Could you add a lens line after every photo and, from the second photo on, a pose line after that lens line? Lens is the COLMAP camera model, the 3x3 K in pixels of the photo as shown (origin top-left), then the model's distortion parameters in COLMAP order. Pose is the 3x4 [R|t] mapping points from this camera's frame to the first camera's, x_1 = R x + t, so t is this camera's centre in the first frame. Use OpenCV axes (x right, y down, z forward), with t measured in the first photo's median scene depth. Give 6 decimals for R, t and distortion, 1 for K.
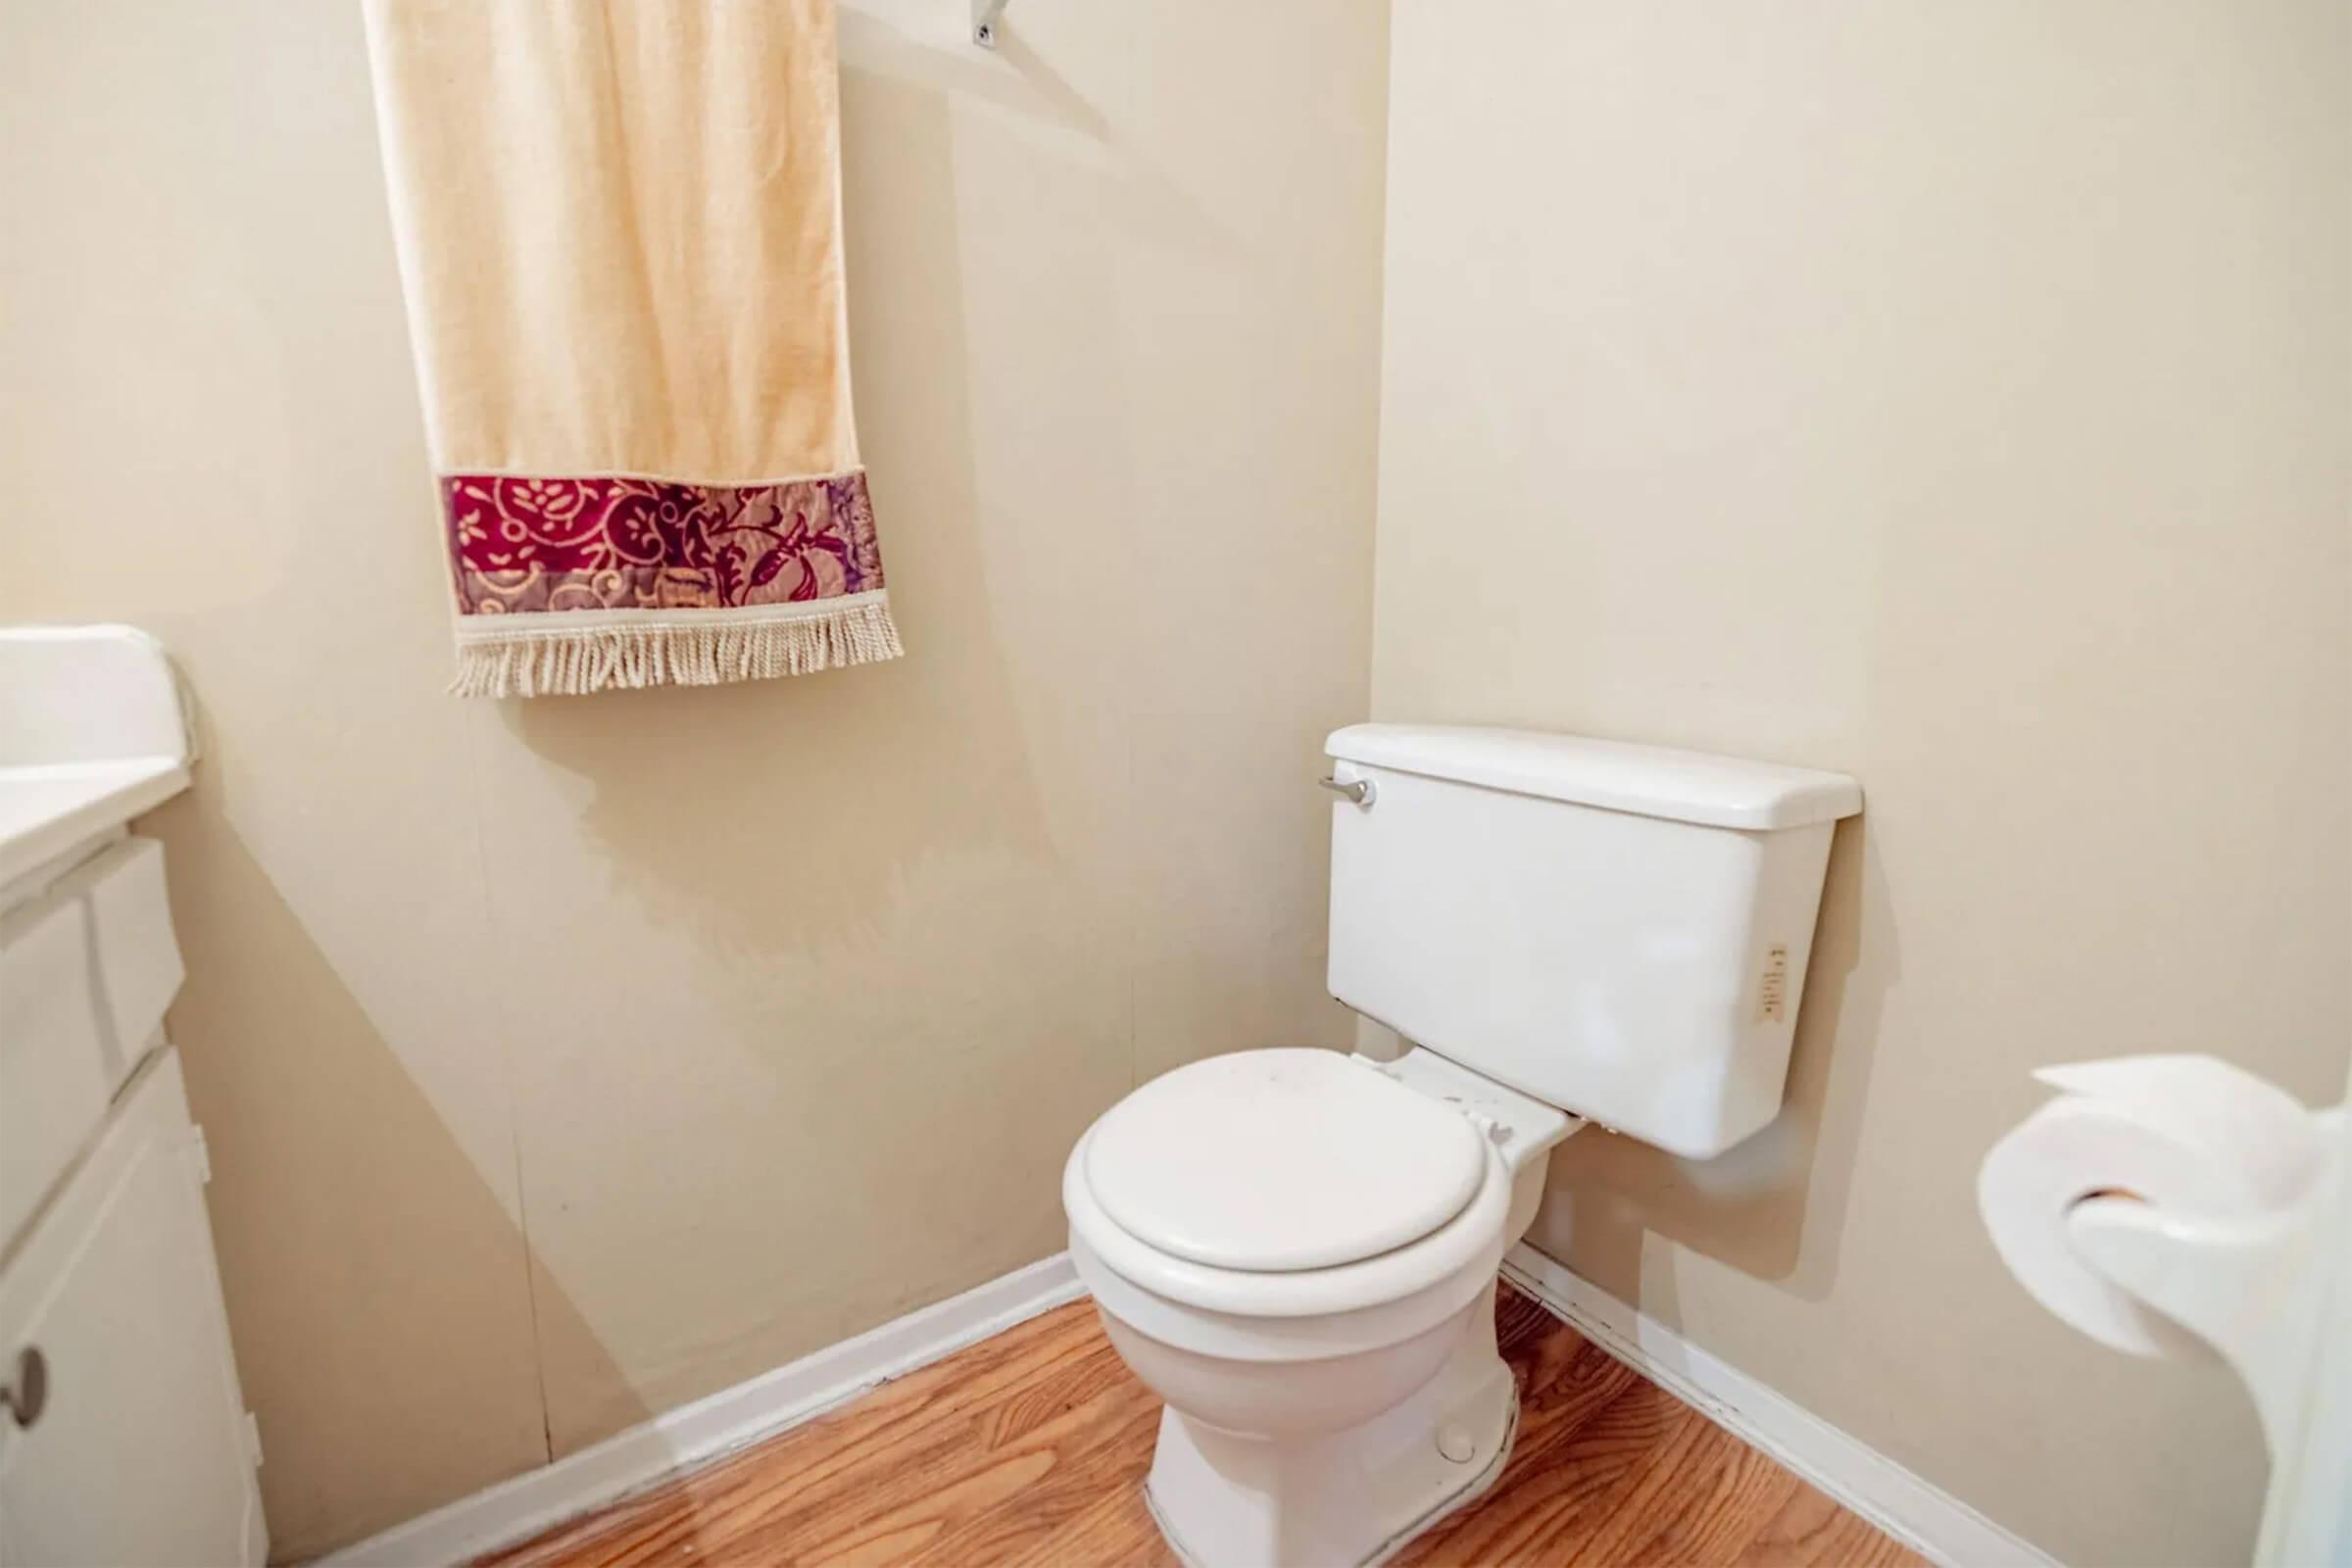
lens RADIAL K [[978.3, 0, 1156.1], [0, 978.3, 777.3], [0, 0, 1]] dist [-0.000520, -0.000655]
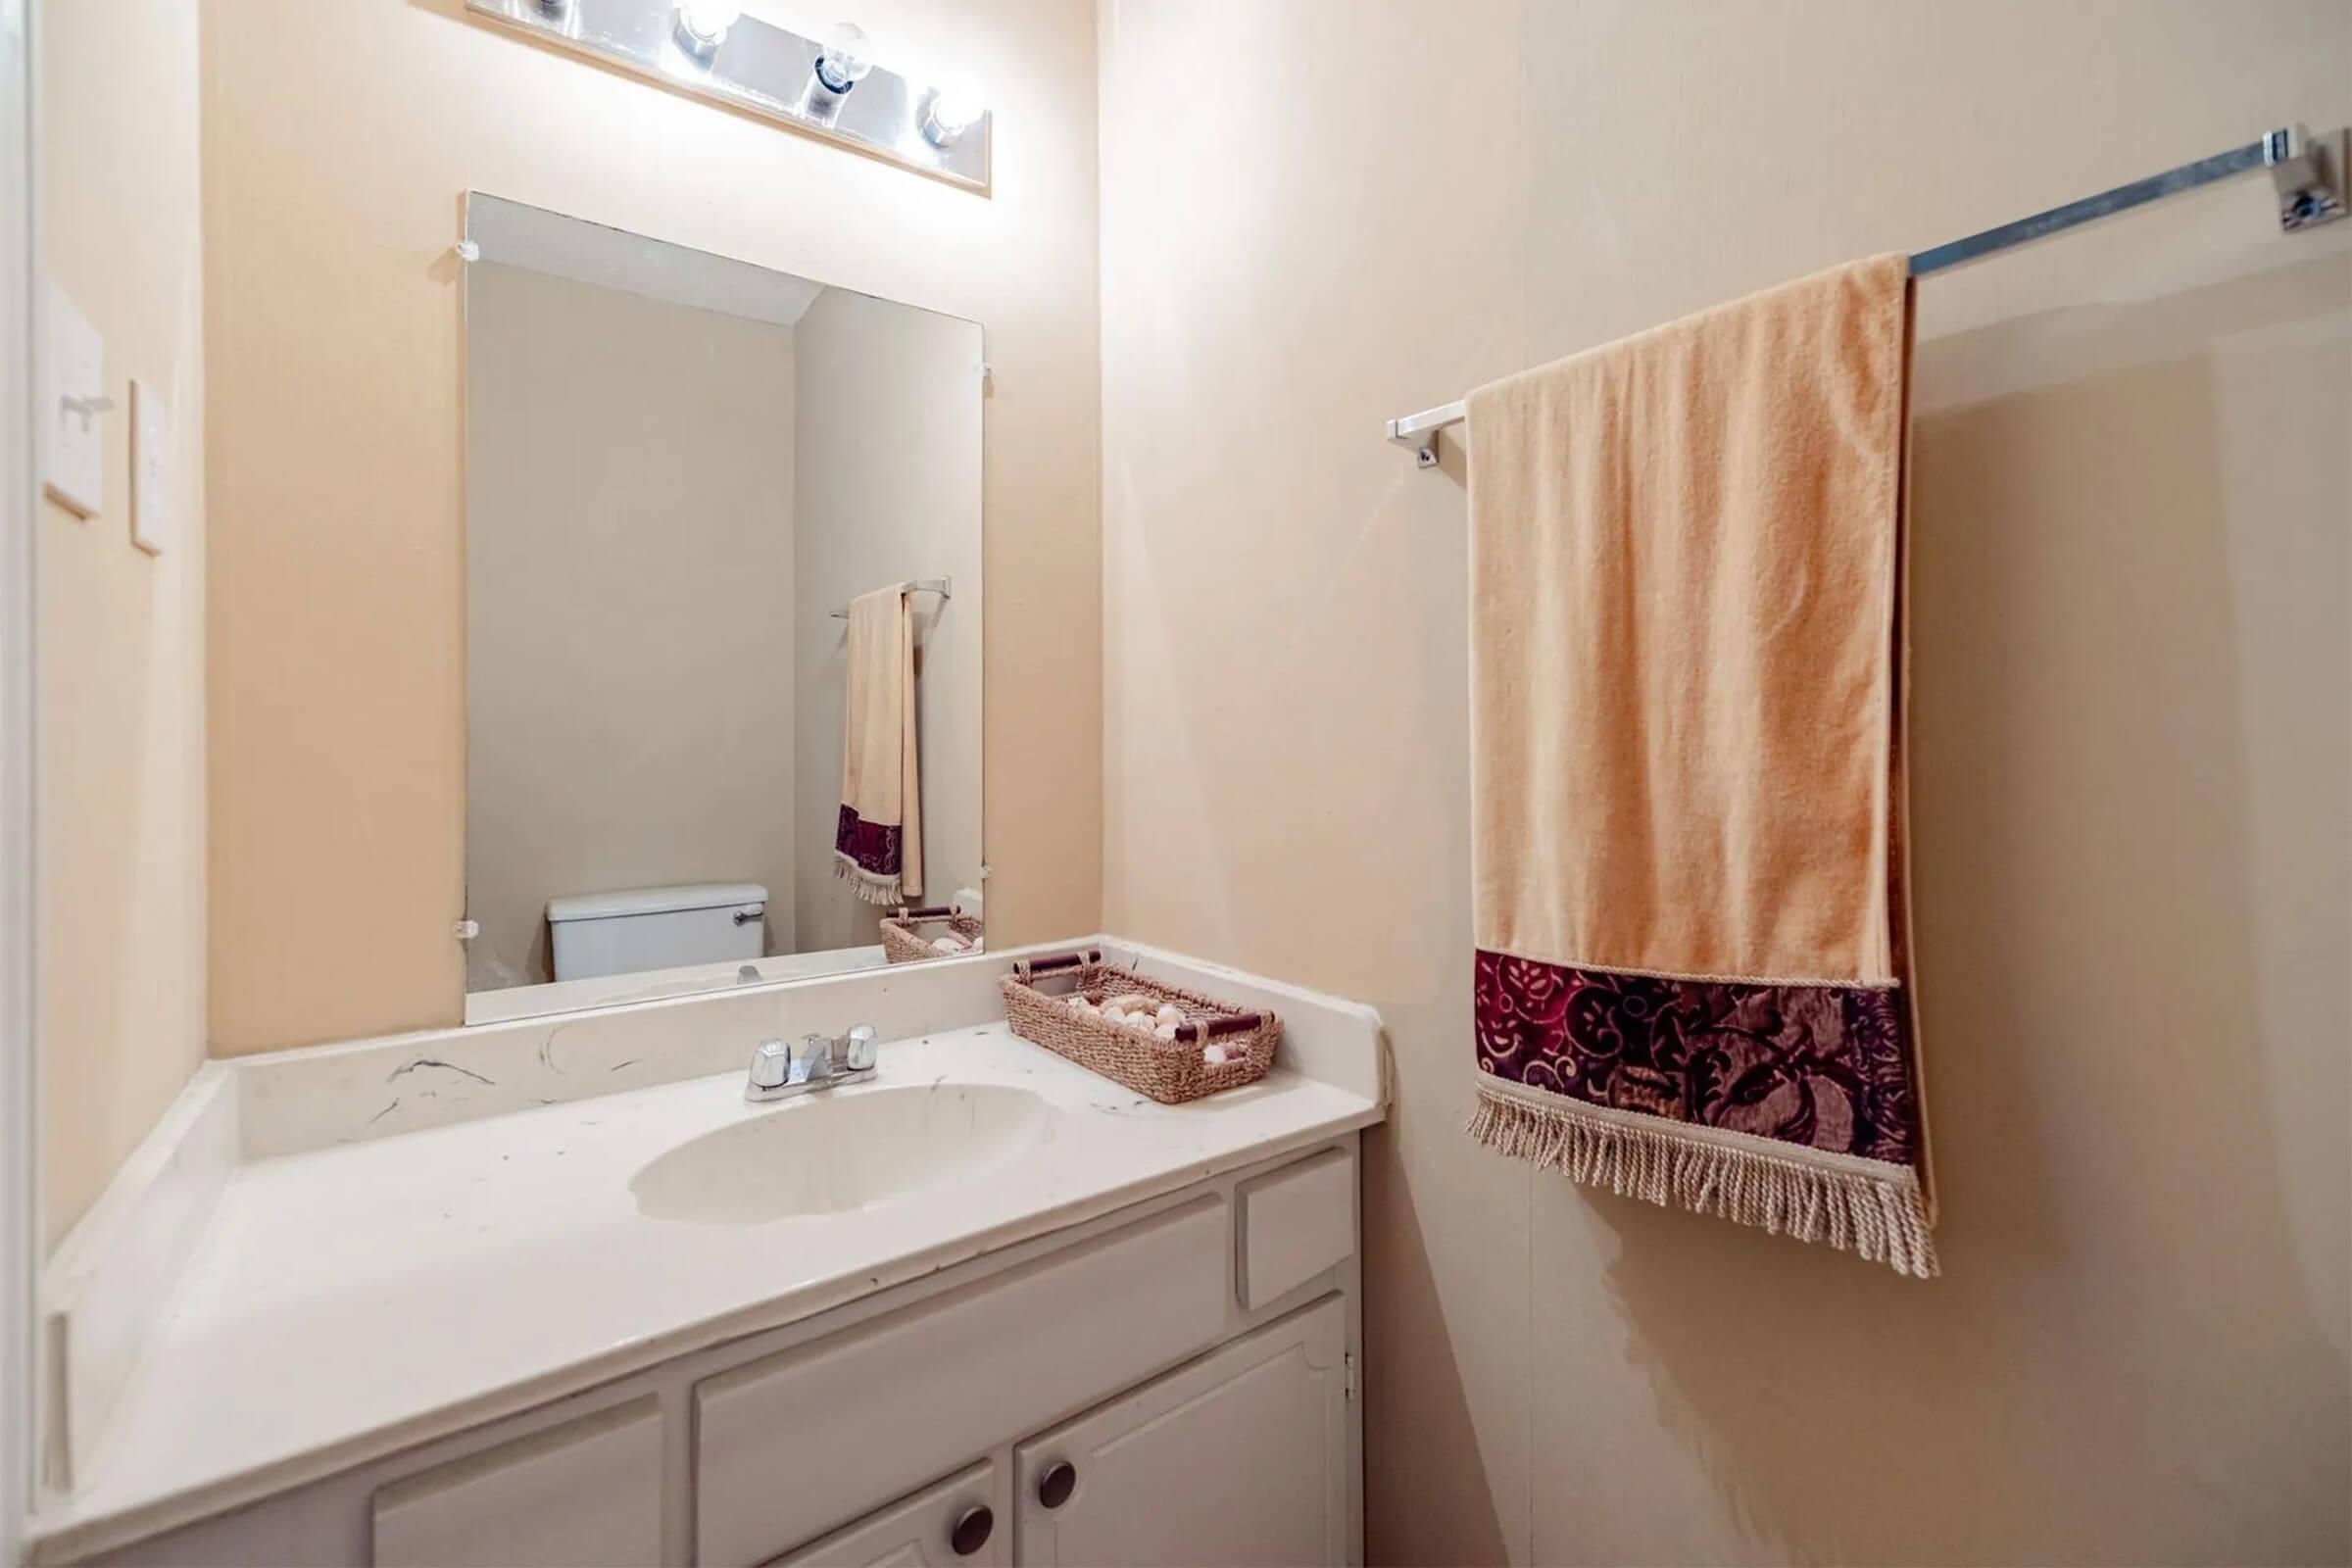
lens RADIAL K [[978.3, 0, 1156.1], [0, 978.3, 777.3], [0, 0, 1]] dist [-0.000520, -0.000655]
pose [[0.049733, 0.013416, -0.998672, 0.381670], [-0.169447, 0.985528, 0.004801, -0.400491], [0.984284, 0.168984, 0.051287, 0.464693]]
